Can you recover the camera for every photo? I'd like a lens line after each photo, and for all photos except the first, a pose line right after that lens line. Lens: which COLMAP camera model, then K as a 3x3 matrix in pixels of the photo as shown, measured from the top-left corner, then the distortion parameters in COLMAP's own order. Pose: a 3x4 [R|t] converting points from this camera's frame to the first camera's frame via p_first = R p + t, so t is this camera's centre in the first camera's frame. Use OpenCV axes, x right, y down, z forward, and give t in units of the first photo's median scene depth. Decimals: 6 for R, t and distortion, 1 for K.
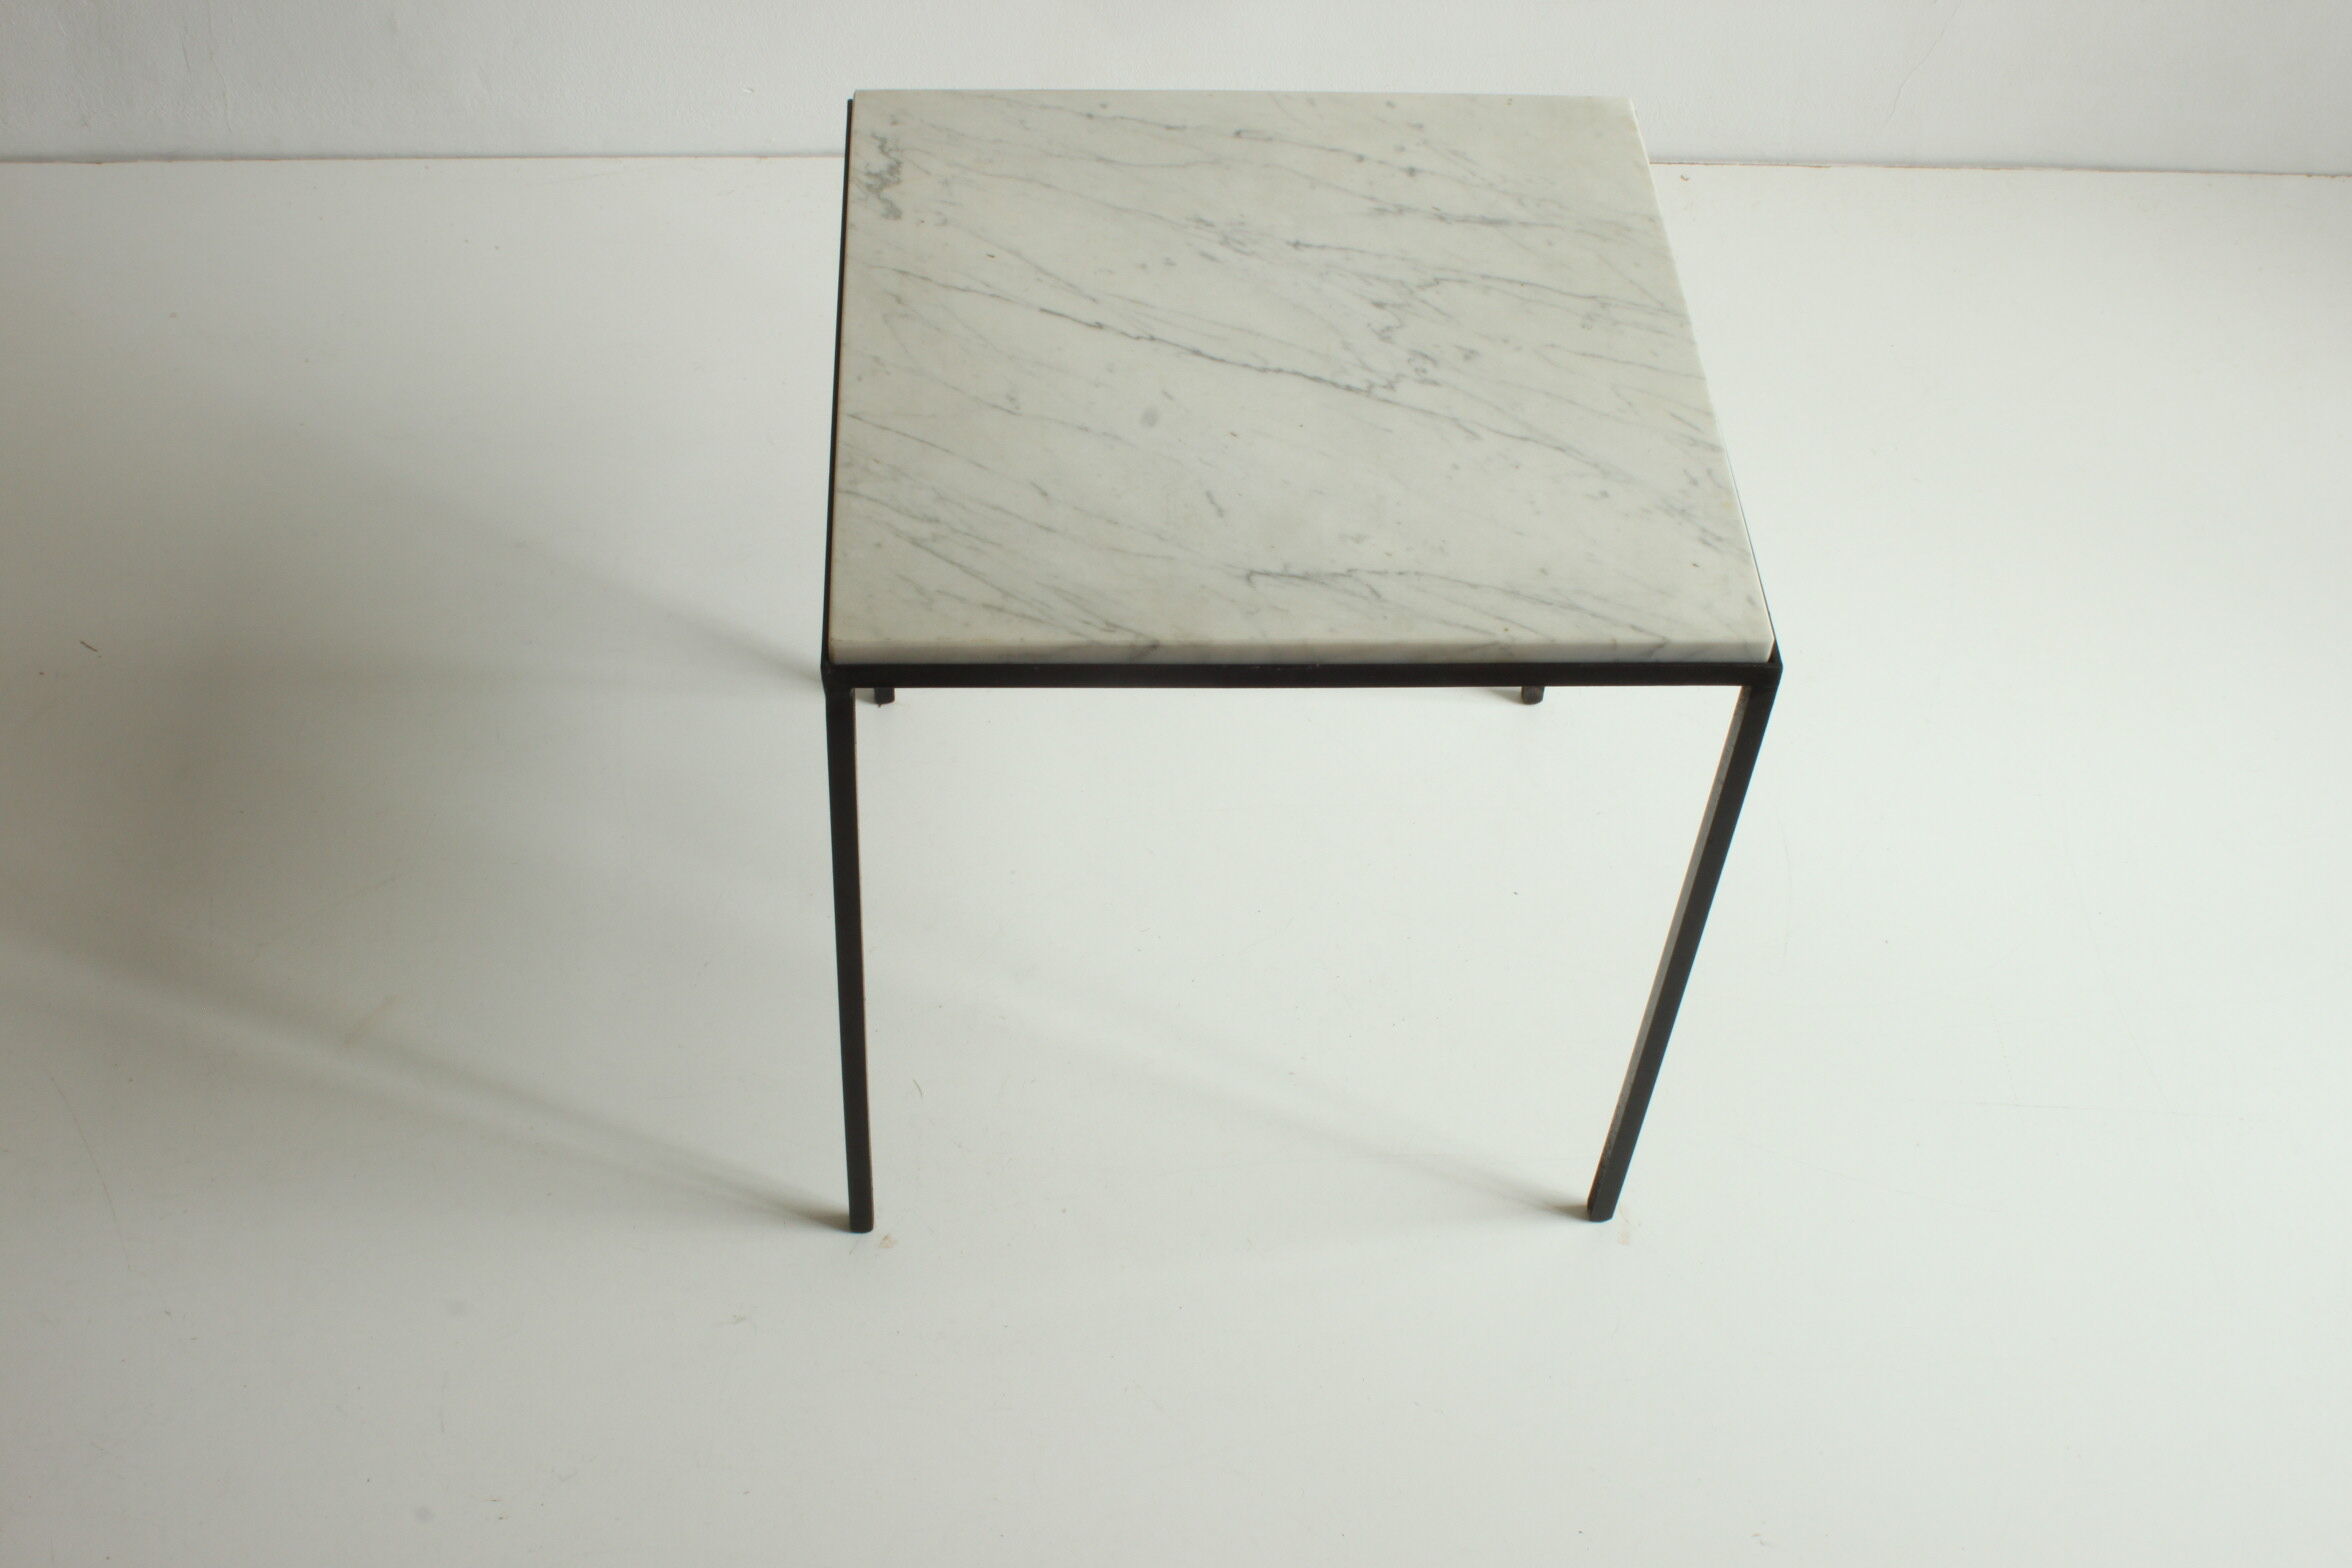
lens RADIAL K [[2954.1, 0, 1150.2], [0, 2954.1, 735.9], [0, 0, 1]] dist [-0.180314, 0.000000]
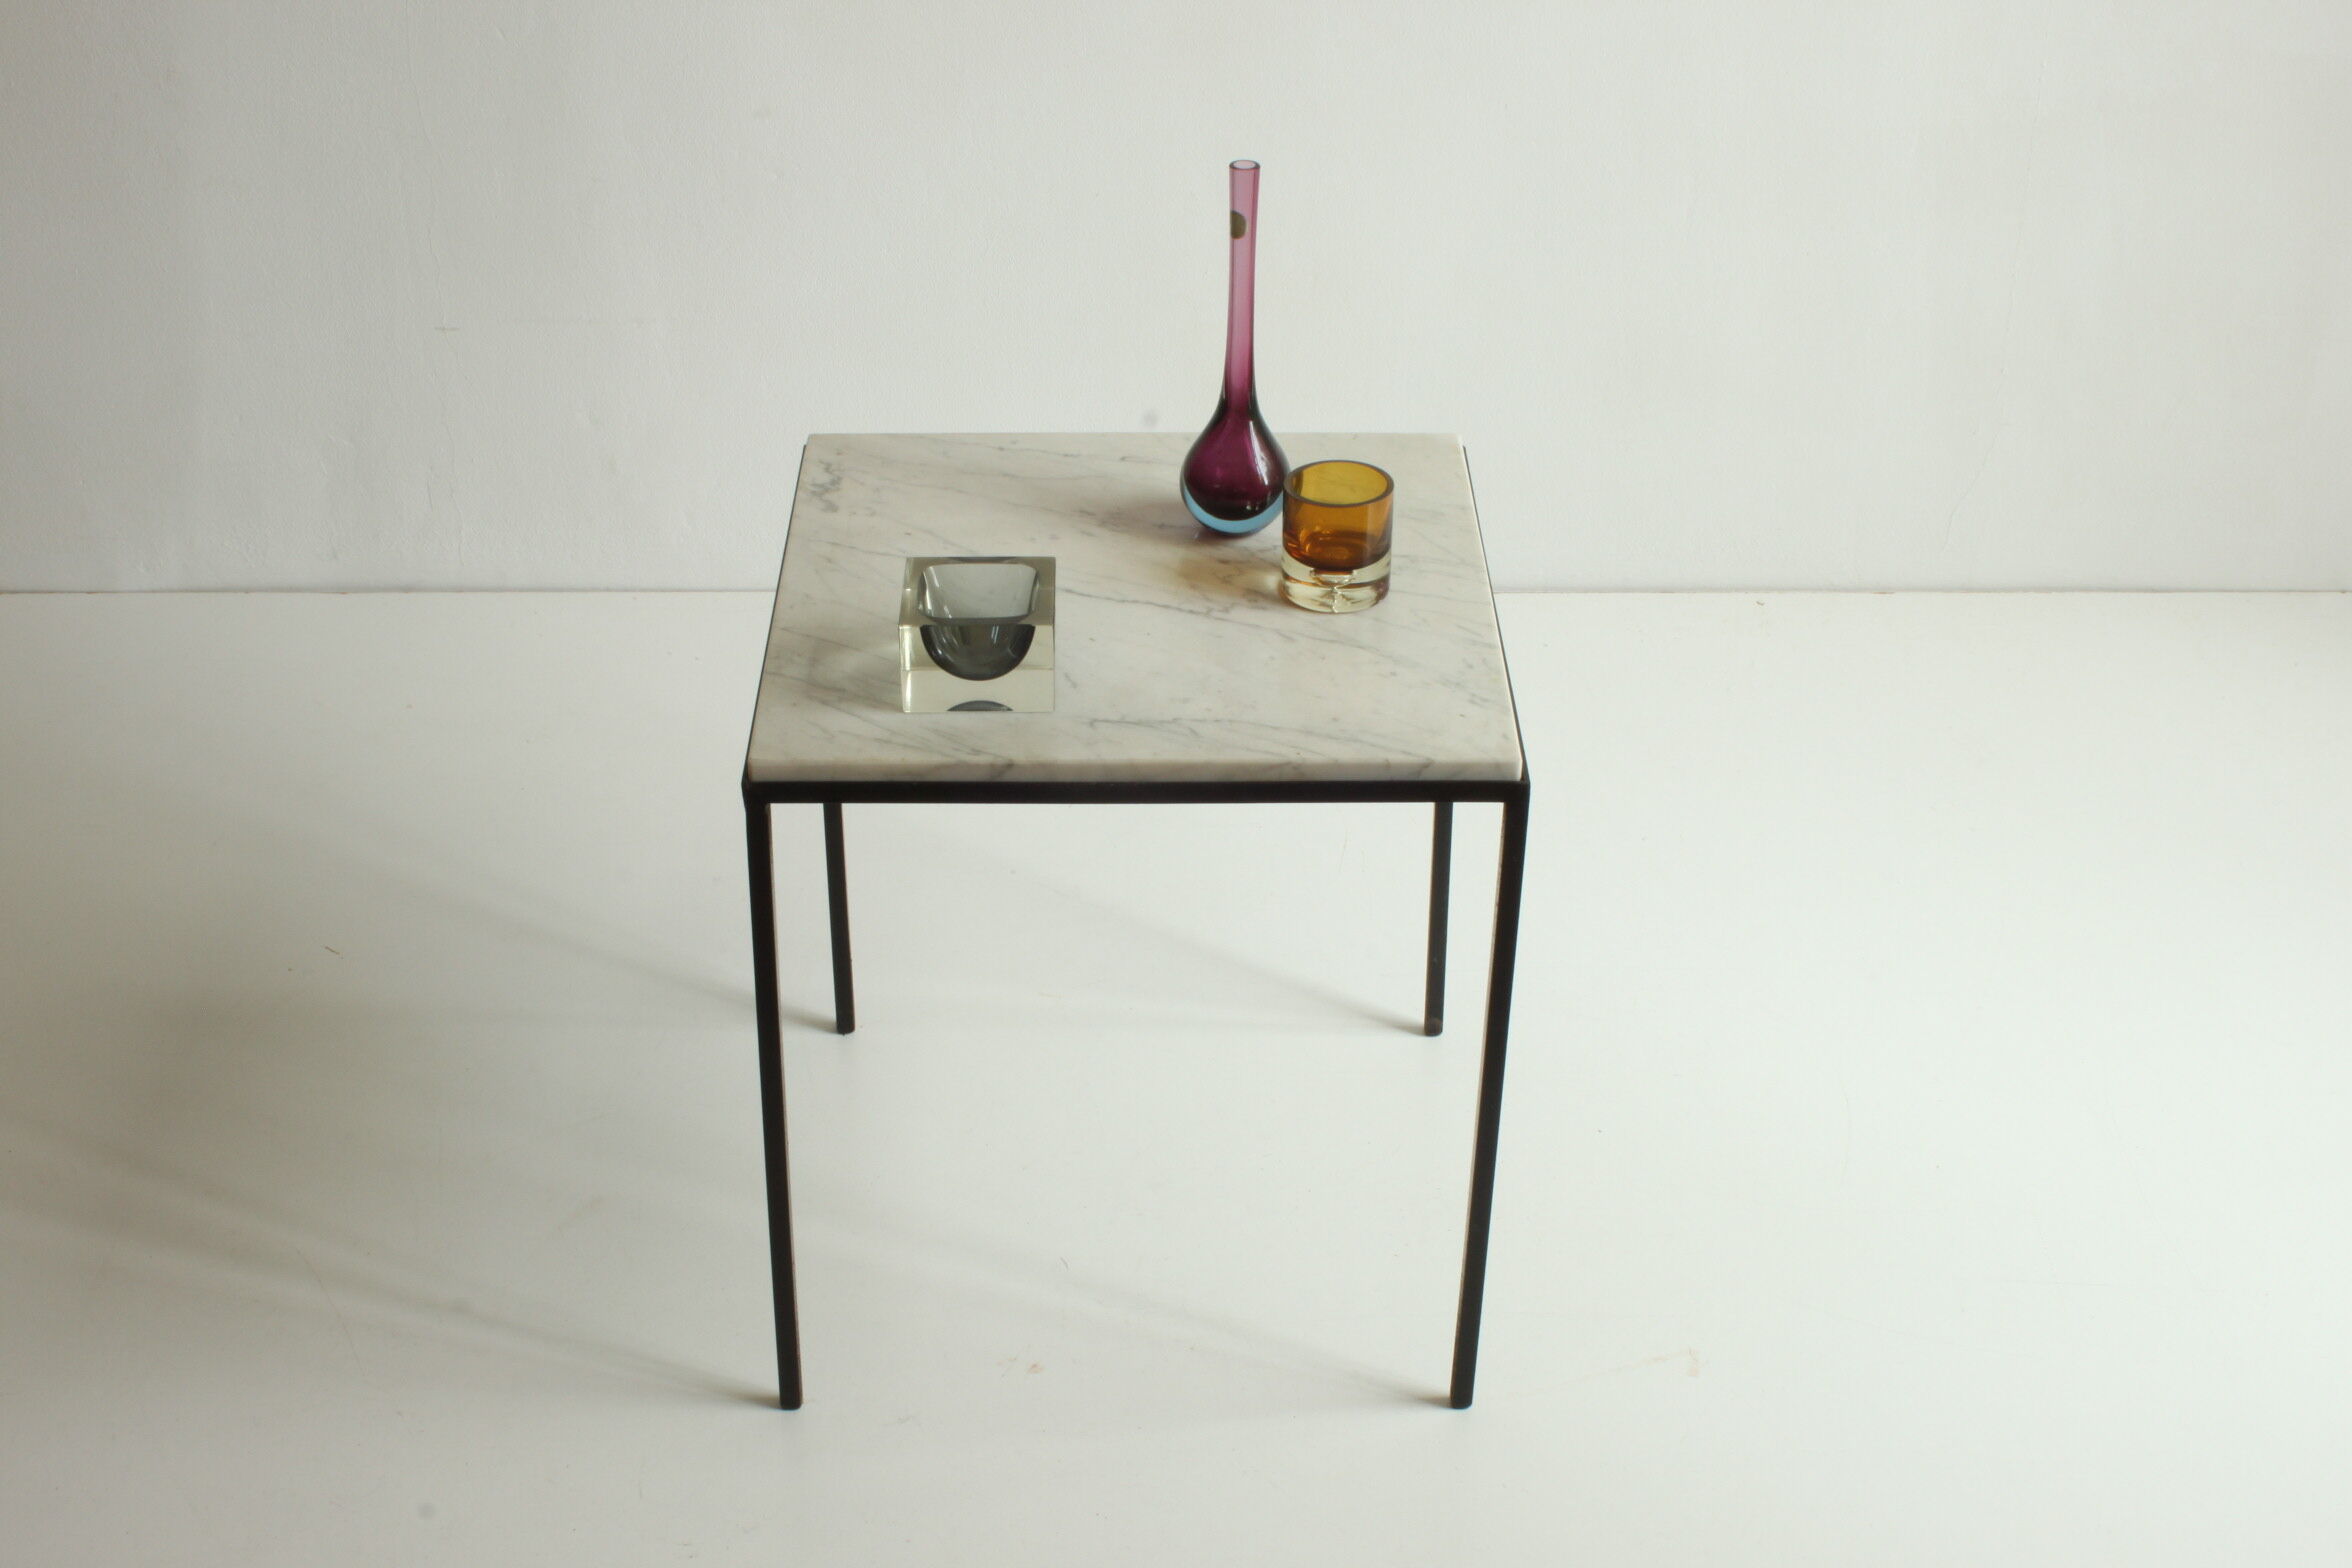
lens RADIAL K [[3406.2, 0, 1167.9], [0, 3406.2, 791.6], [0, 0, 1]] dist [-0.216563, 0.000000]
pose [[0.998899, -0.012481, -0.045224, 0.120020], [-0.000543, 0.960821, -0.277168, 0.341844], [0.046911, 0.276887, 0.959757, -0.328590]]
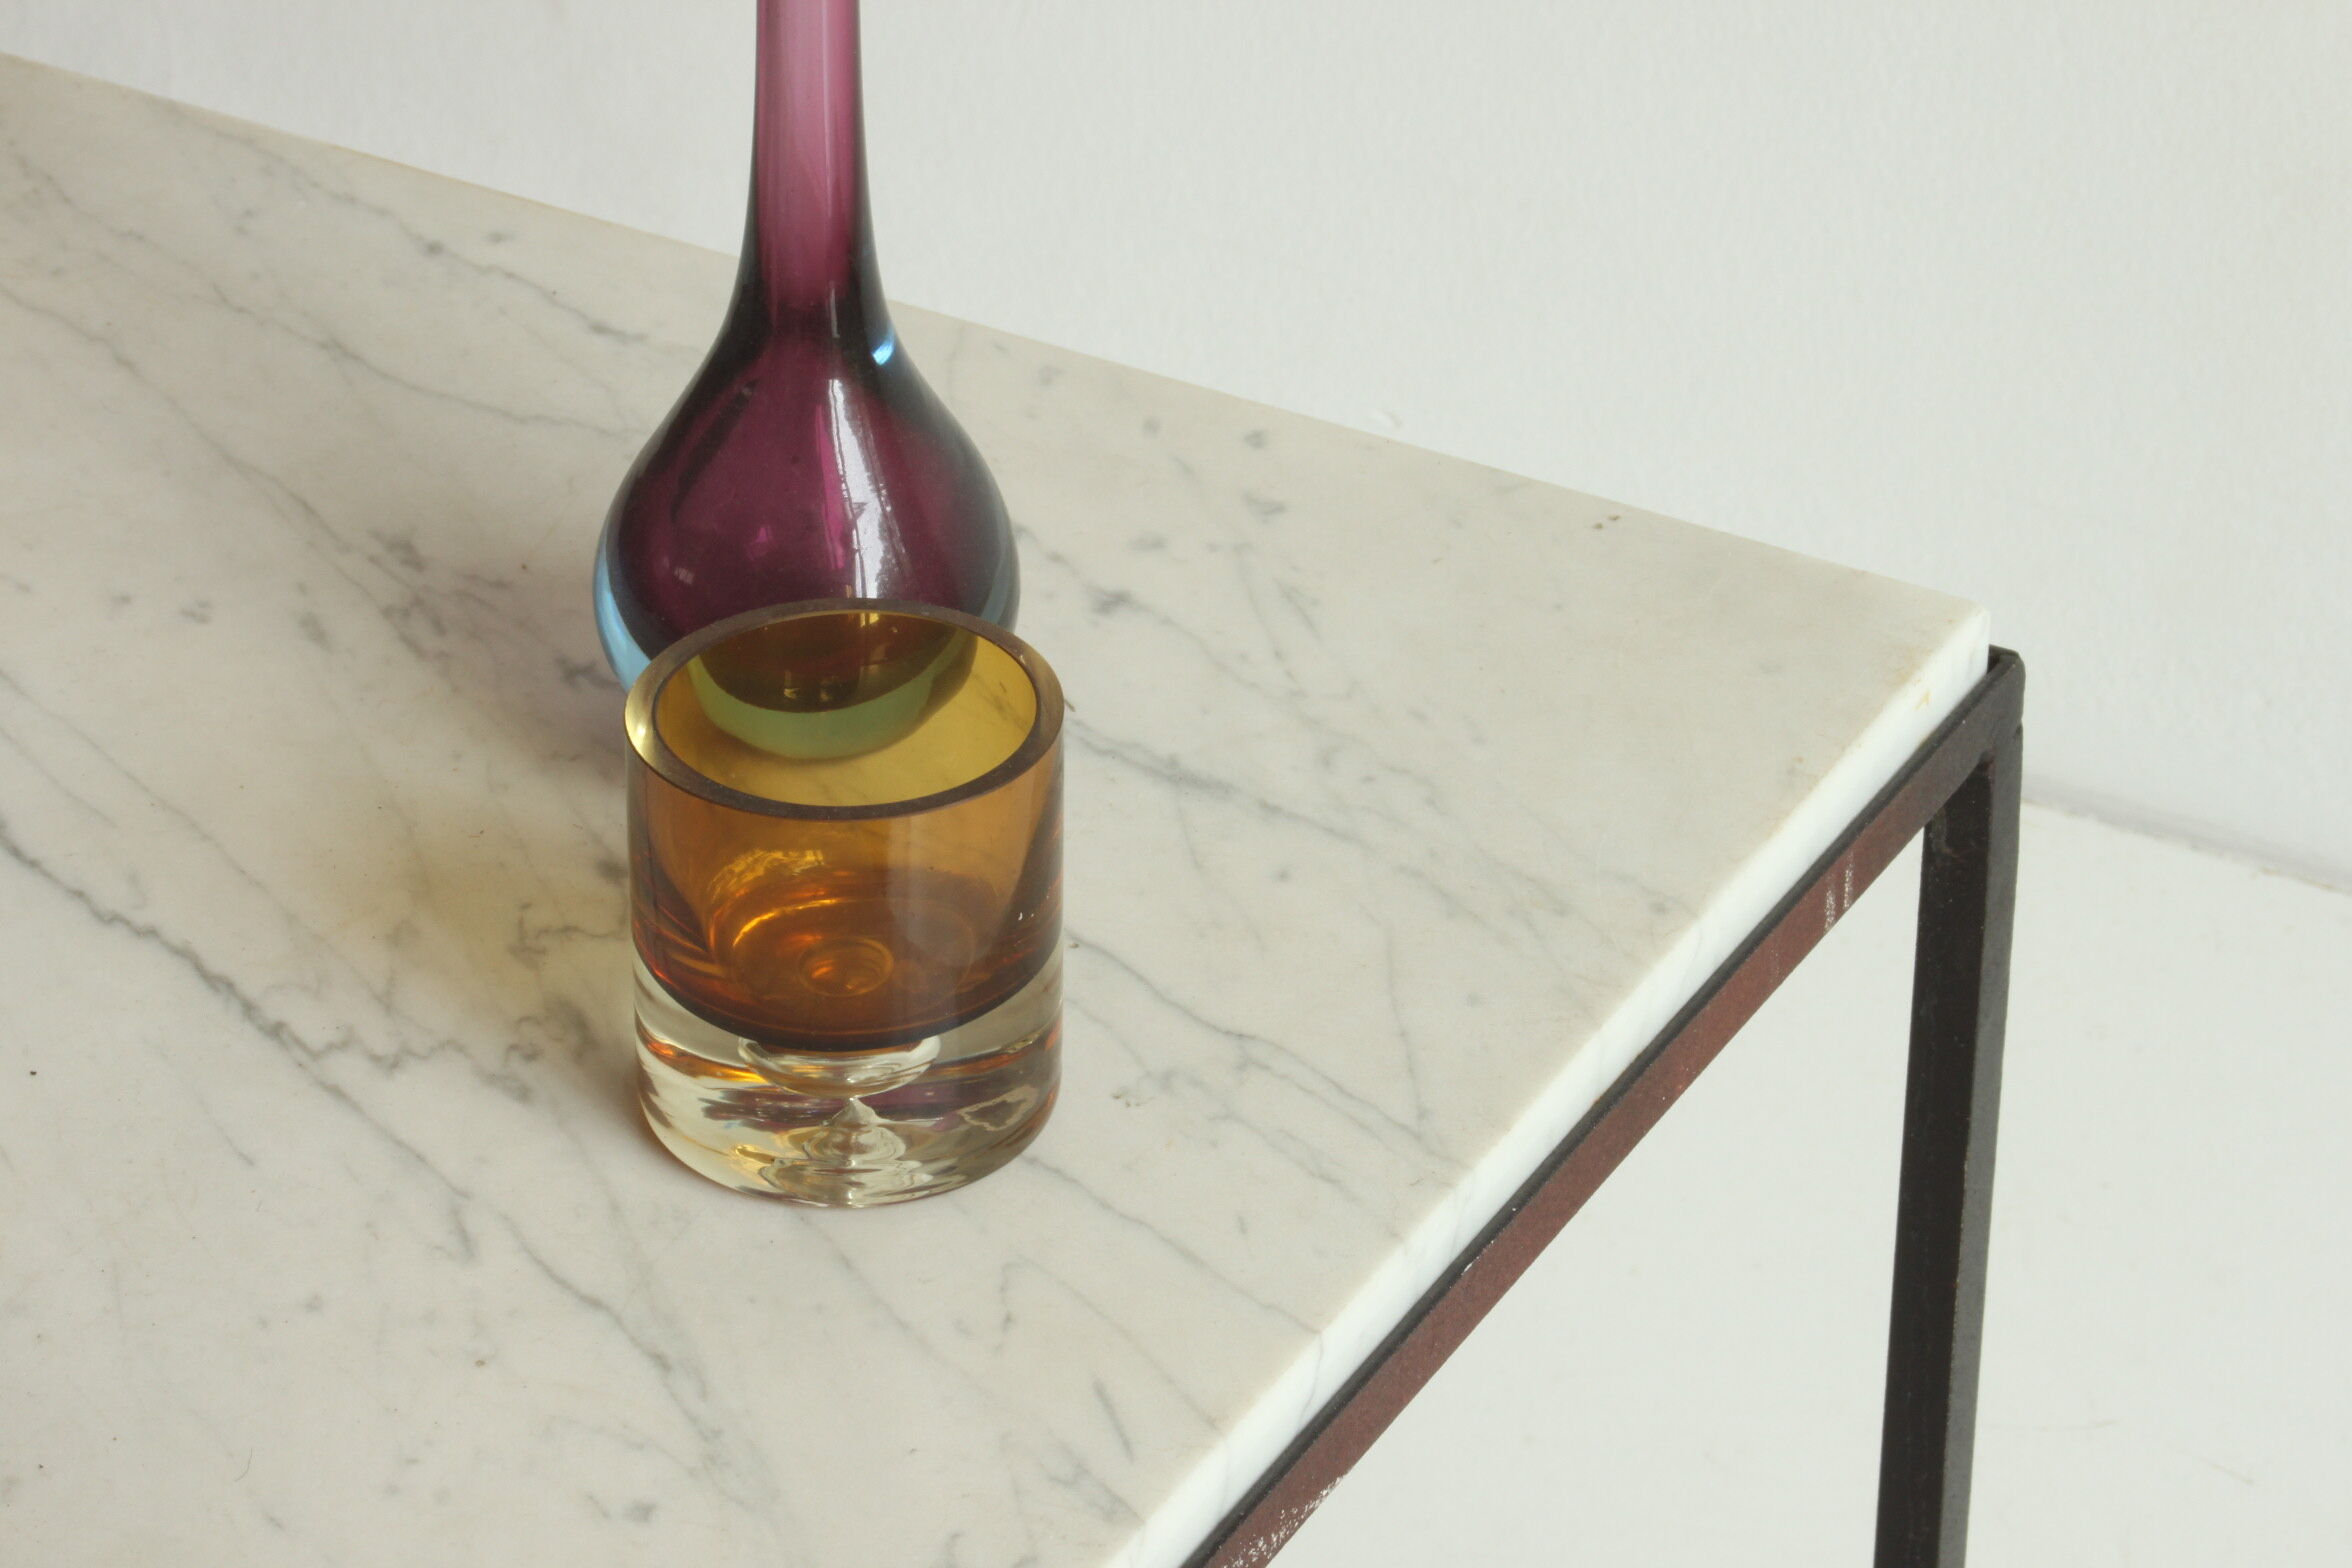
lens RADIAL K [[7851.5, 0, 1177.9], [0, 7851.5, 780.9], [0, 0, 1]] dist [0.307910, 0.000000]
pose [[0.854316, 0.250388, -0.455468, 0.533105], [-0.363475, 0.914208, -0.179192, -0.024796], [0.371525, 0.318638, 0.872032, 0.278871]]
